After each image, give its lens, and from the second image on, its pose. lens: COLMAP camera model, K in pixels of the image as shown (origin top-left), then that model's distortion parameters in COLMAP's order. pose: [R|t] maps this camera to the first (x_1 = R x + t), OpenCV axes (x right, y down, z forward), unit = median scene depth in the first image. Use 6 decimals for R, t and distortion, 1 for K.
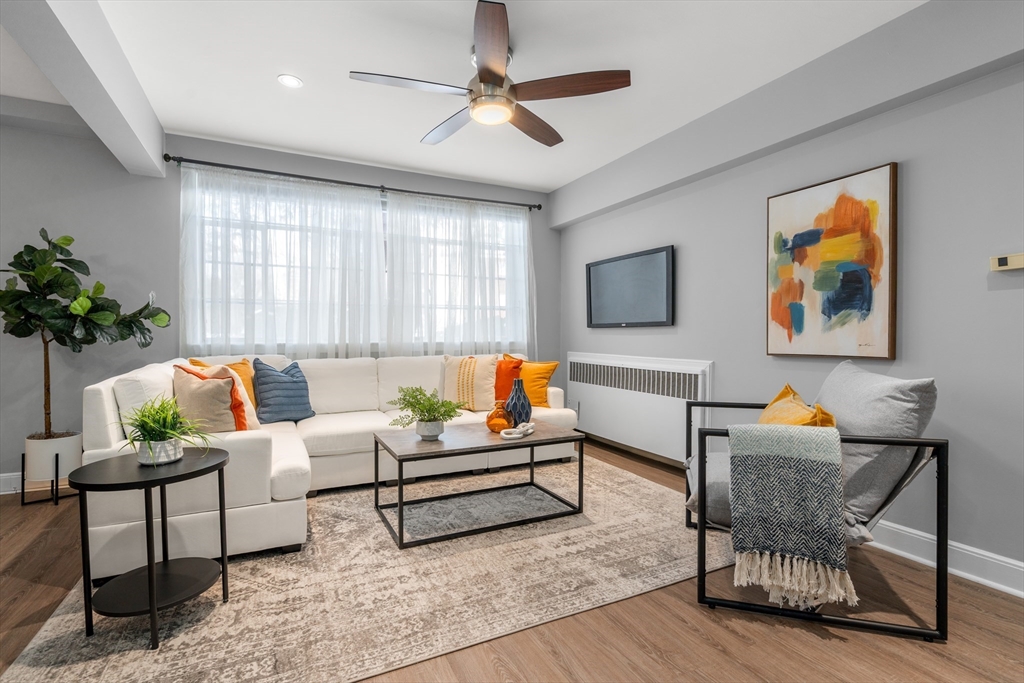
lens RADIAL K [[469.8, 0, 508.6], [0, 469.8, 339.7], [0, 0, 1]] dist [-0.002027, -0.000514]
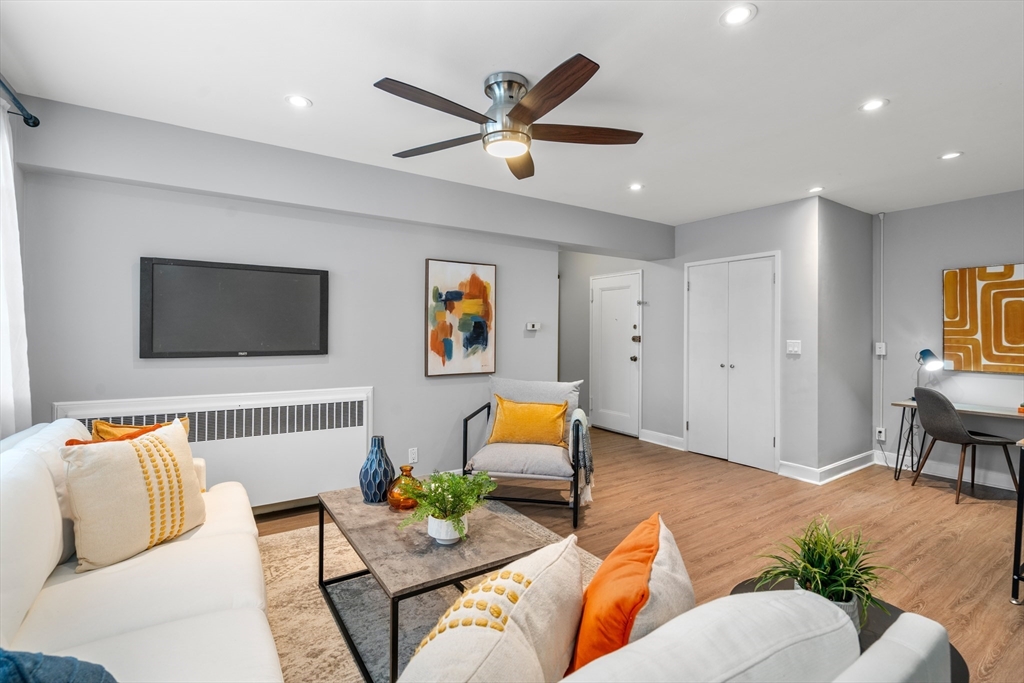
lens RADIAL K [[470.9, 0, 515.5], [0, 470.9, 332.2], [0, 0, 1]] dist [0.000308, 0.000537]
pose [[-0.117352, 0.004966, 0.993078, -0.874202], [0.007504, 0.999963, -0.004114, -0.092978], [-0.993062, 0.006969, -0.117385, 0.985426]]
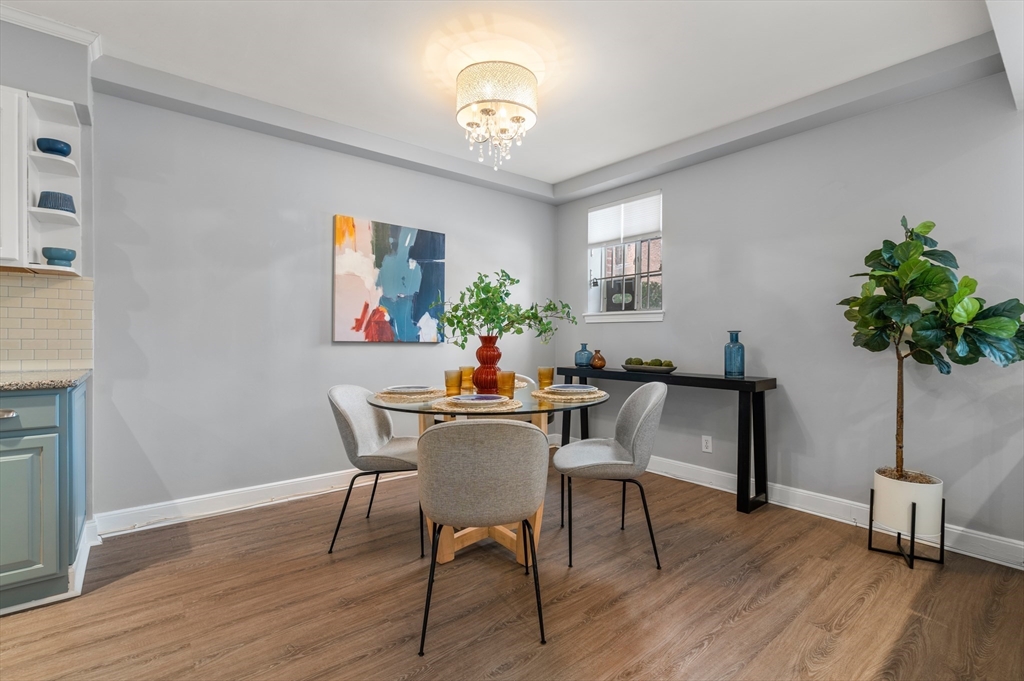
lens RADIAL K [[466.7, 0, 512.0], [0, 466.7, 340.5], [0, 0, 1]] dist [-0.001416, -0.000254]
pose [[0.206368, 0.013361, -0.978383, -0.354209], [-0.022419, 0.999709, 0.008924, -0.017665], [0.978218, 0.020092, 0.206608, 0.187107]]
